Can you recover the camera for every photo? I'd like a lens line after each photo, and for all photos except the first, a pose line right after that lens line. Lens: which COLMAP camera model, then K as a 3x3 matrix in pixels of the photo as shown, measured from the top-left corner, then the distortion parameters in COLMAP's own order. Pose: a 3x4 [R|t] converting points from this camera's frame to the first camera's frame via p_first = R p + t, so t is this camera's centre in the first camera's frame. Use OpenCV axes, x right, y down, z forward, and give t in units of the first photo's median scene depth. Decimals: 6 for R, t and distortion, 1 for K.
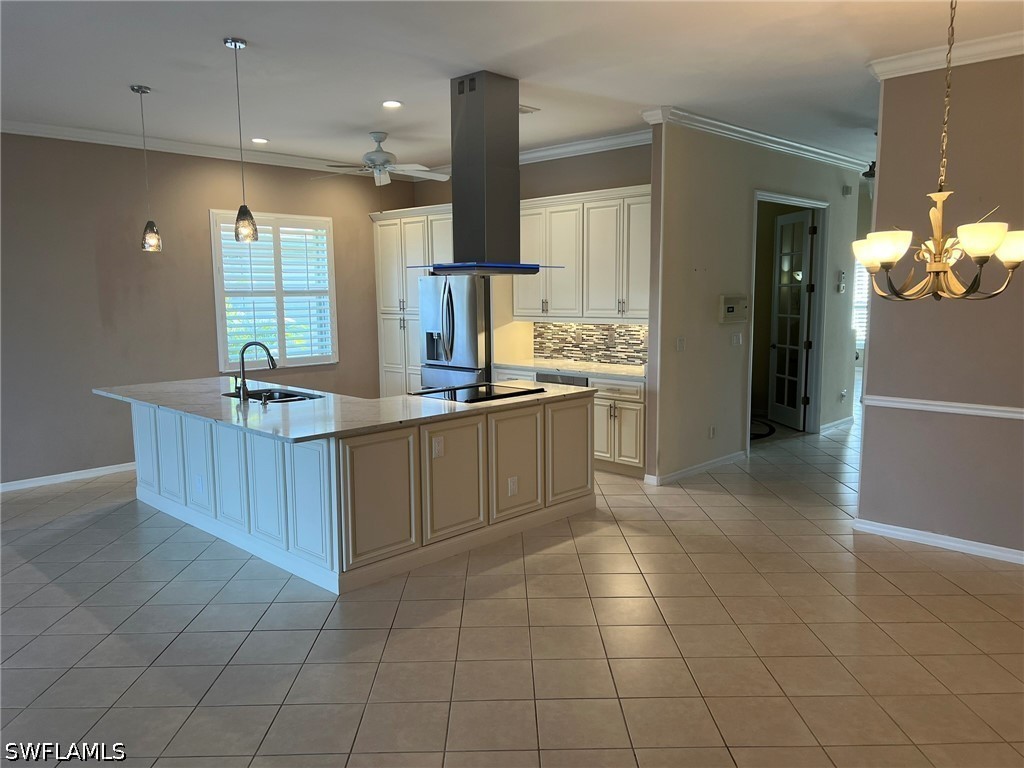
lens RADIAL K [[771.4, 0, 507.5], [0, 771.4, 385.1], [0, 0, 1]] dist [0.061366, -0.057452]
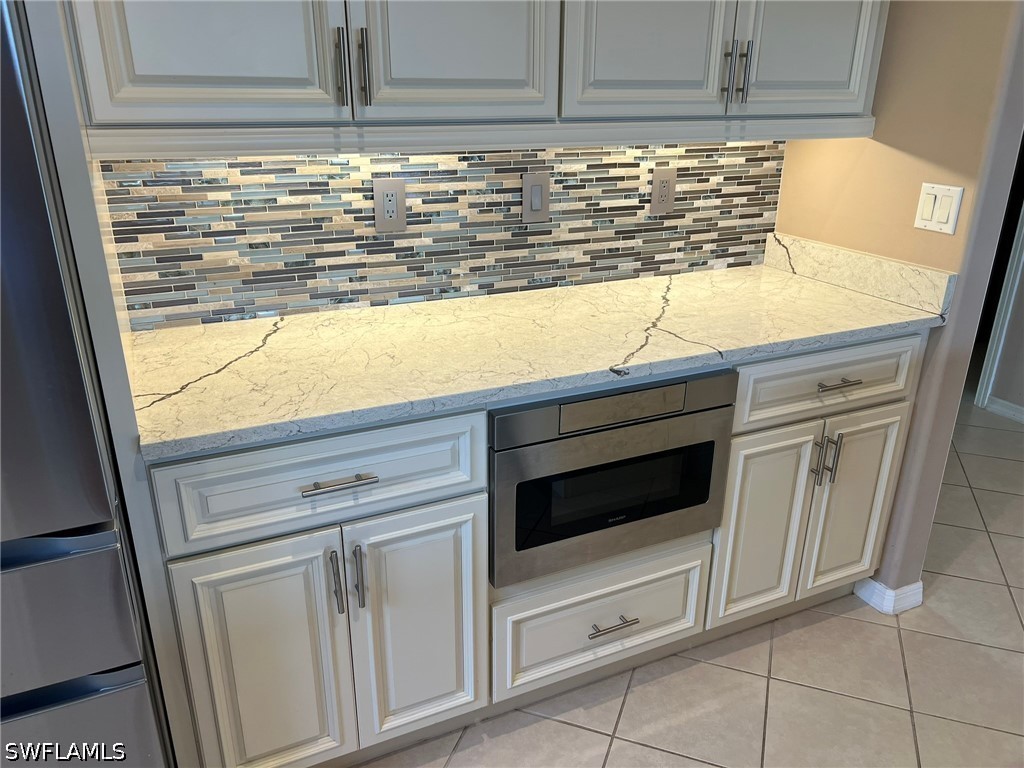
lens RADIAL K [[771.4, 0, 506.1], [0, 771.4, 388.3], [0, 0, 1]] dist [0.061366, -0.057452]
pose [[0.359157, -0.328551, 0.873533, -0.136975], [0.107777, 0.944324, 0.310864, -0.084685], [-0.927033, -0.017502, 0.374571, 0.907552]]
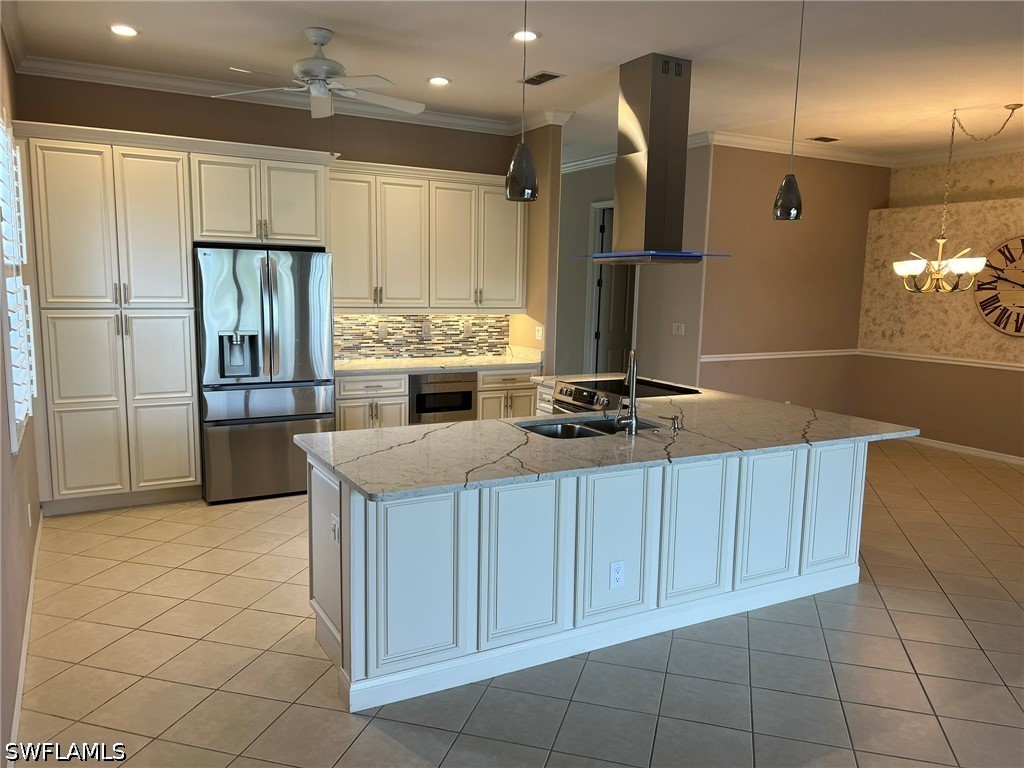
lens RADIAL K [[771.4, 0, 513.2], [0, 771.4, 388.2], [0, 0, 1]] dist [0.061366, -0.057452]
pose [[0.282270, -0.117924, 0.952060, -0.732026], [0.095880, 0.990915, 0.094309, -0.069311], [-0.954532, 0.064662, 0.291012, 0.636546]]
